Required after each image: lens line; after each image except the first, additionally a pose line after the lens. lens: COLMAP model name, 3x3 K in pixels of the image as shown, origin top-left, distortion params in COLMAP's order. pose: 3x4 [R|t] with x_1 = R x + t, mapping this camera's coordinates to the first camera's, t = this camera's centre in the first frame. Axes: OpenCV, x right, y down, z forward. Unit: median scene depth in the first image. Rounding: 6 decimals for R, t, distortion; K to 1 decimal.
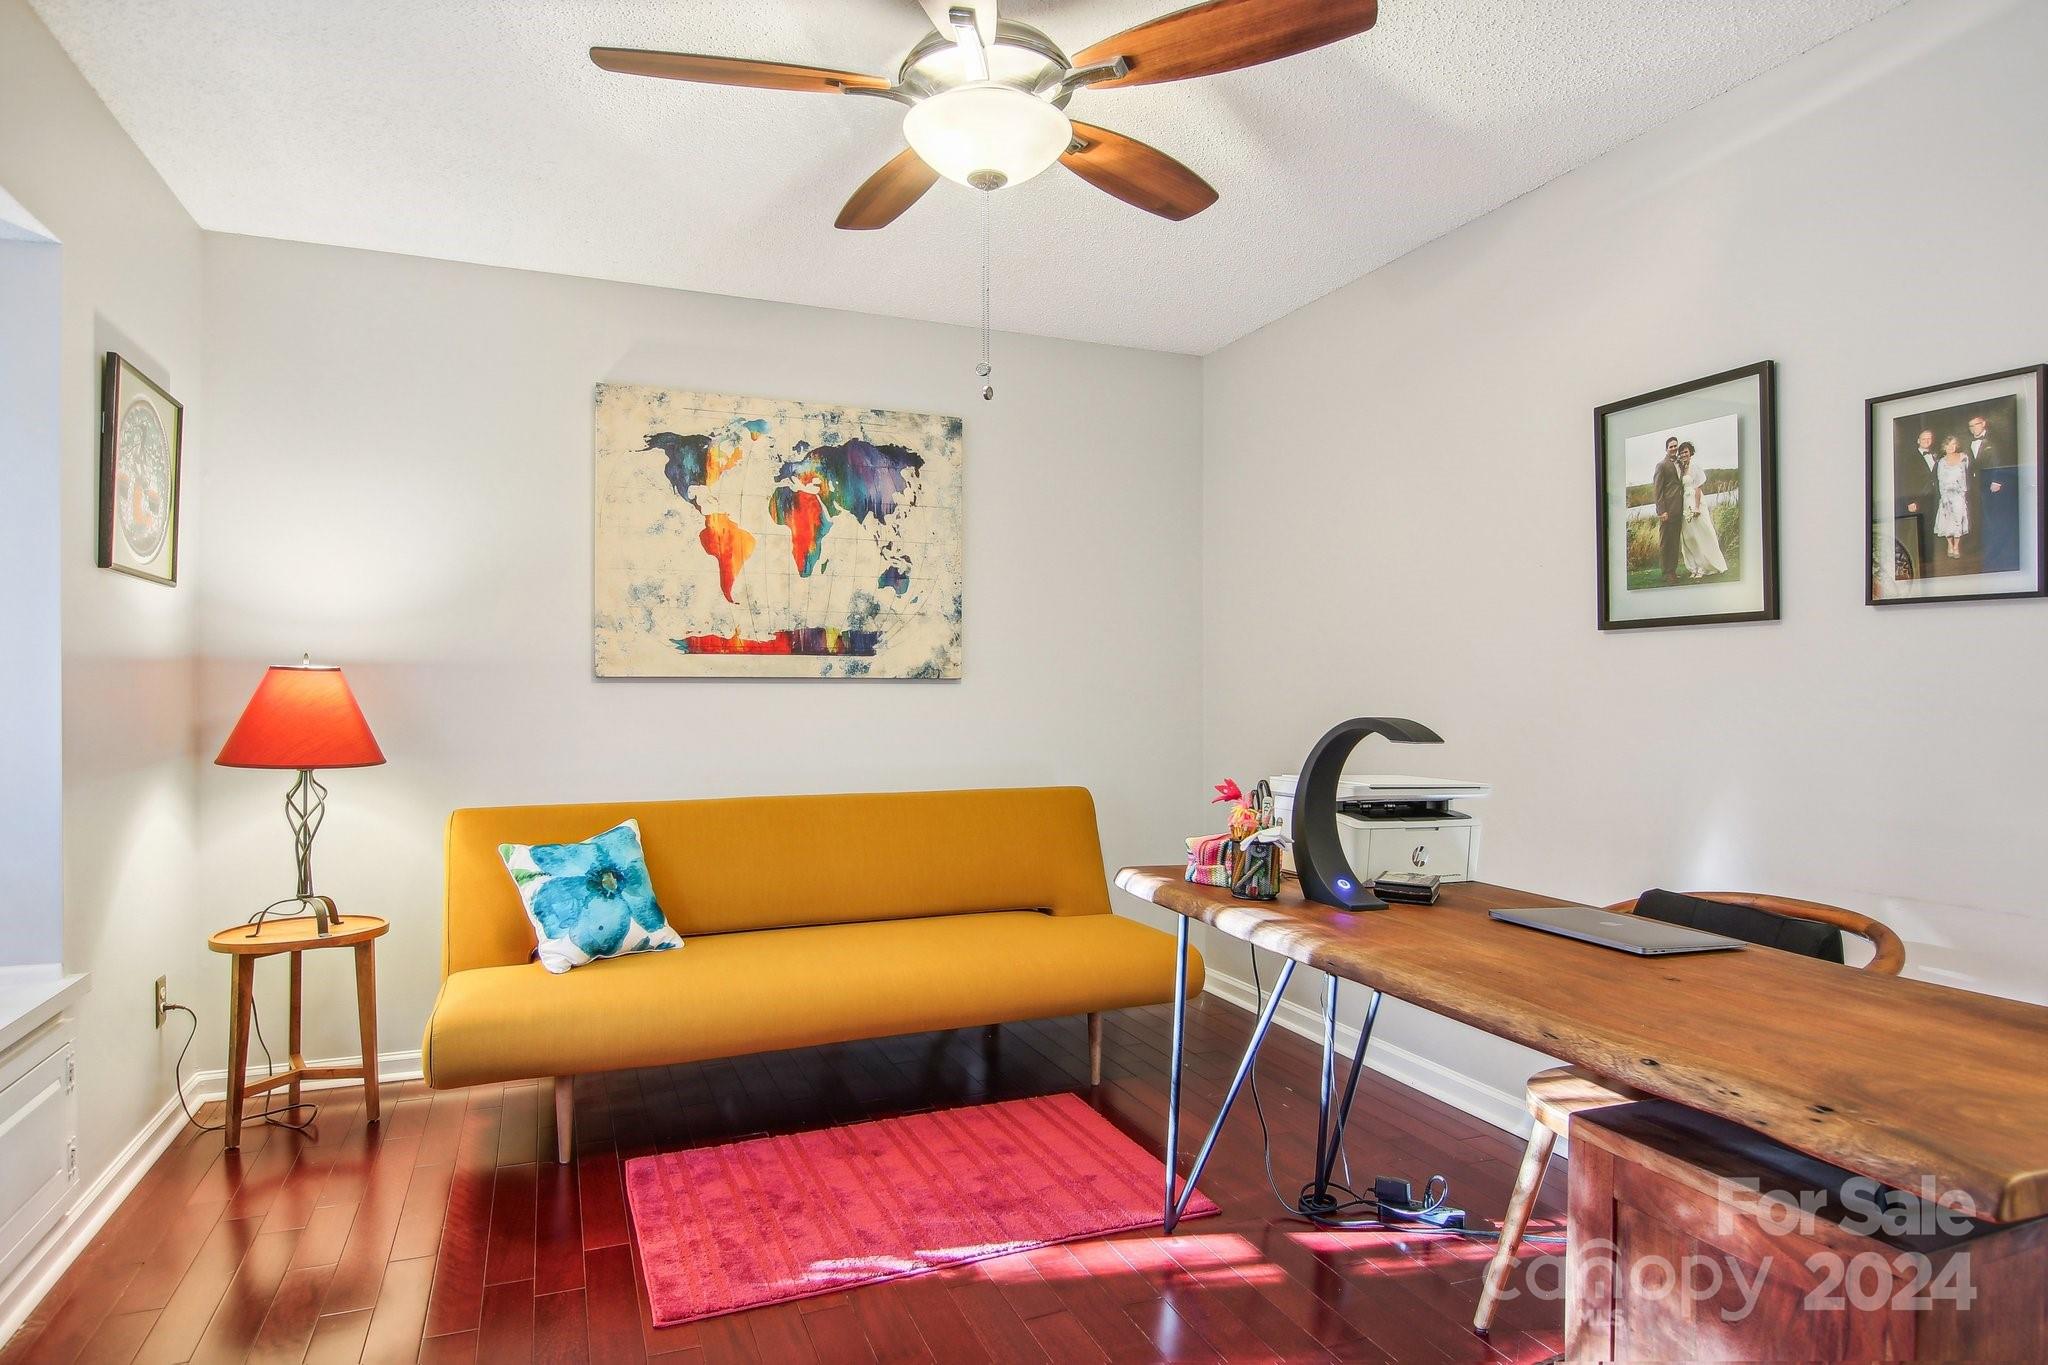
lens RADIAL K [[1137.1, 0, 1011.5], [0, 1137.1, 711.2], [0, 0, 1]] dist [-0.006116, -0.000918]
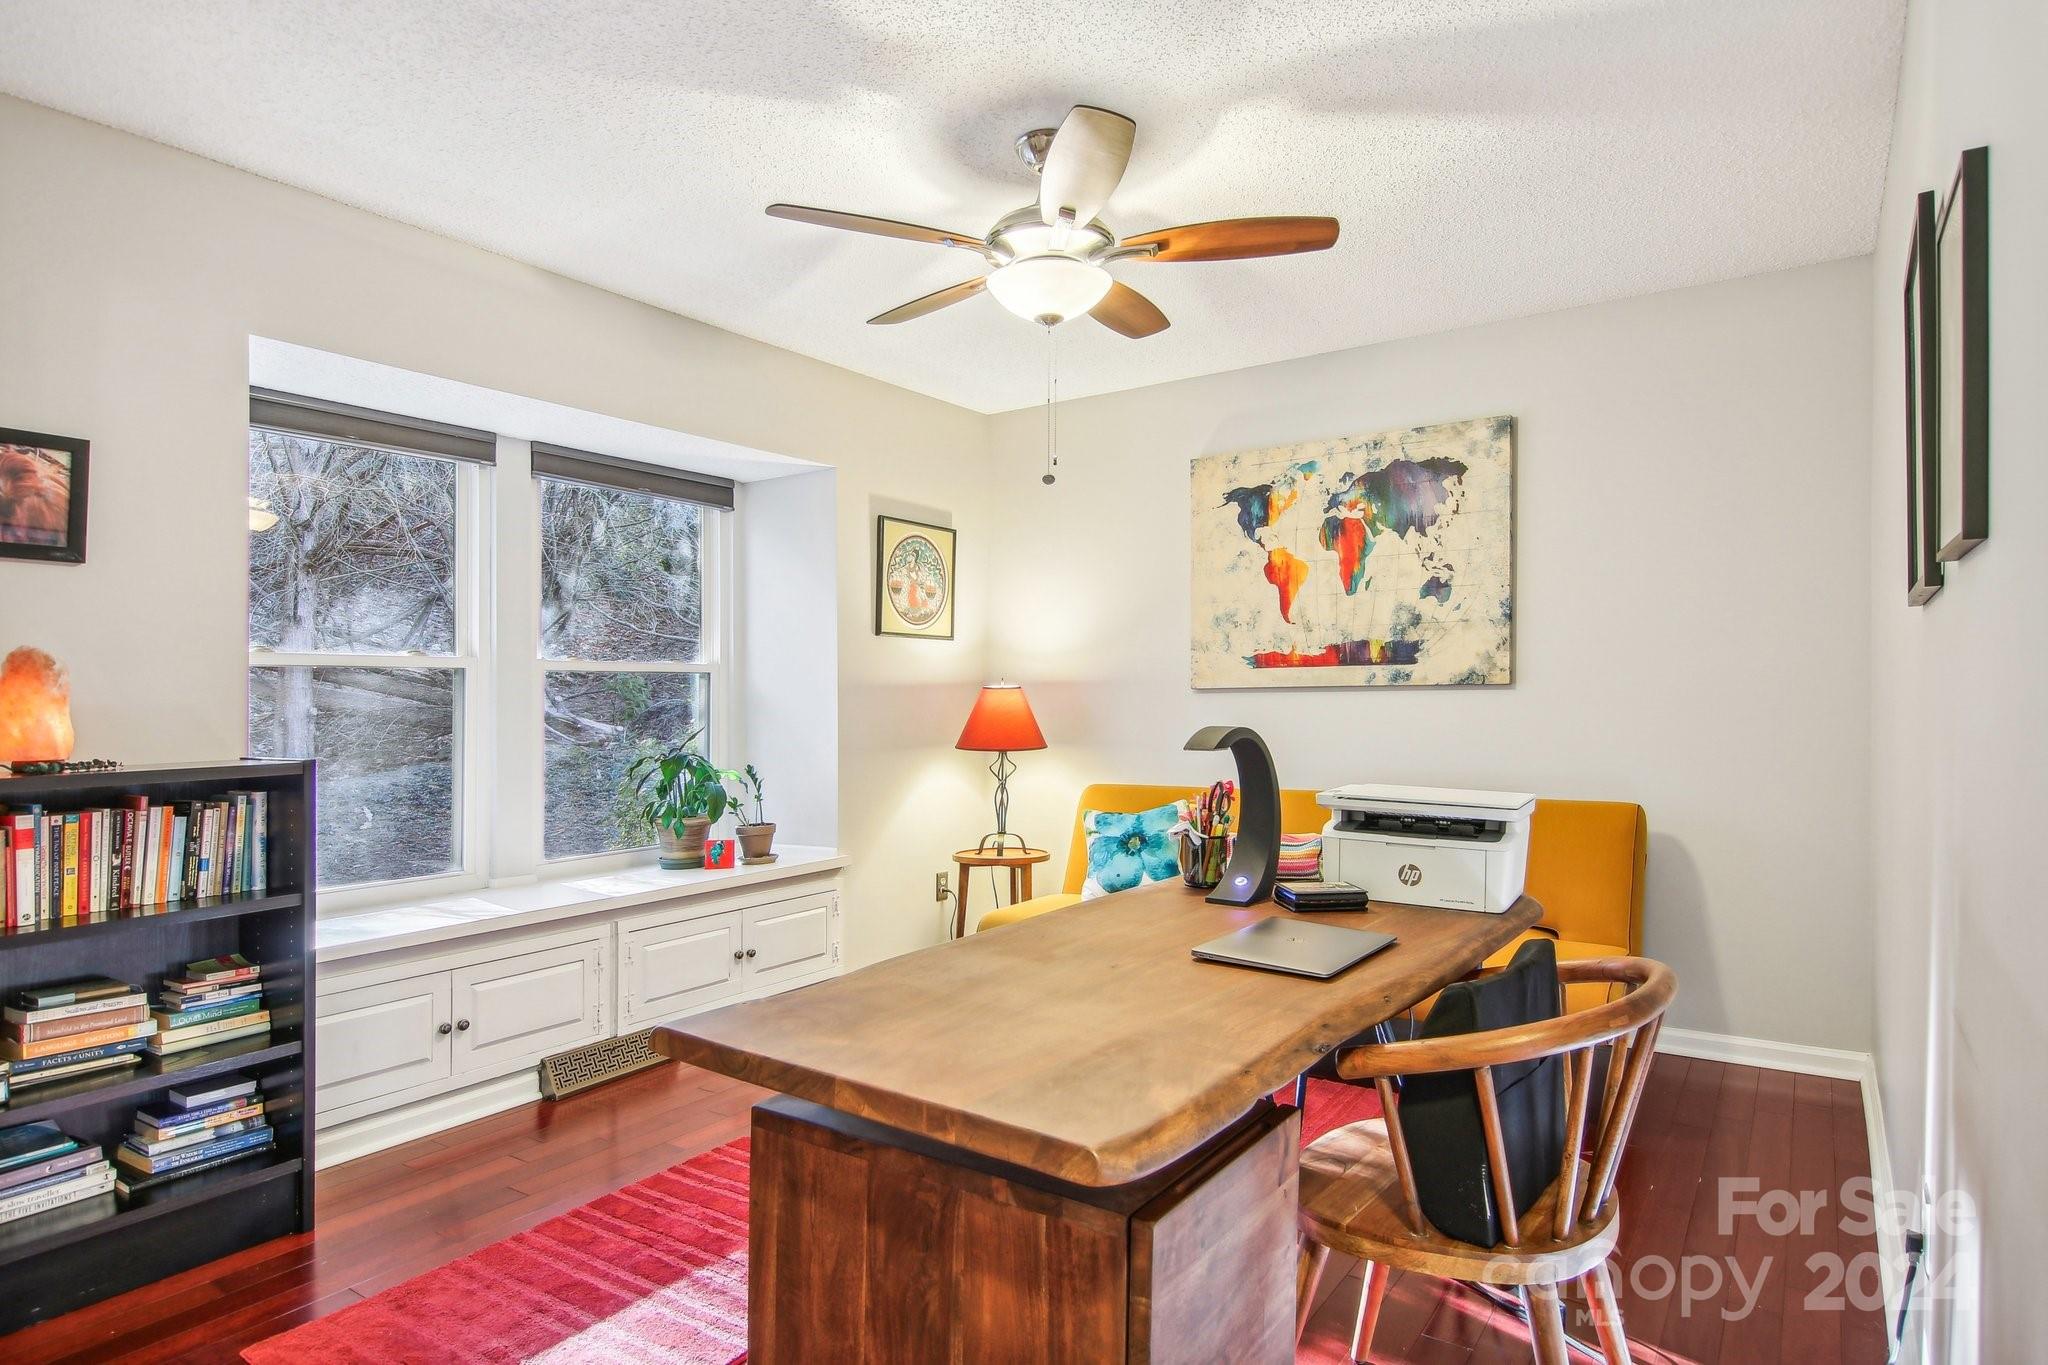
lens RADIAL K [[1137.1, 0, 1011.5], [0, 1137.1, 711.2], [0, 0, 1]] dist [-0.006116, -0.000918]
pose [[0.540195, 0.002397, -0.841536, 0.570240], [-0.005752, 0.999983, -0.000844, -0.002413], [0.841520, 0.005296, 0.540200, 0.128526]]
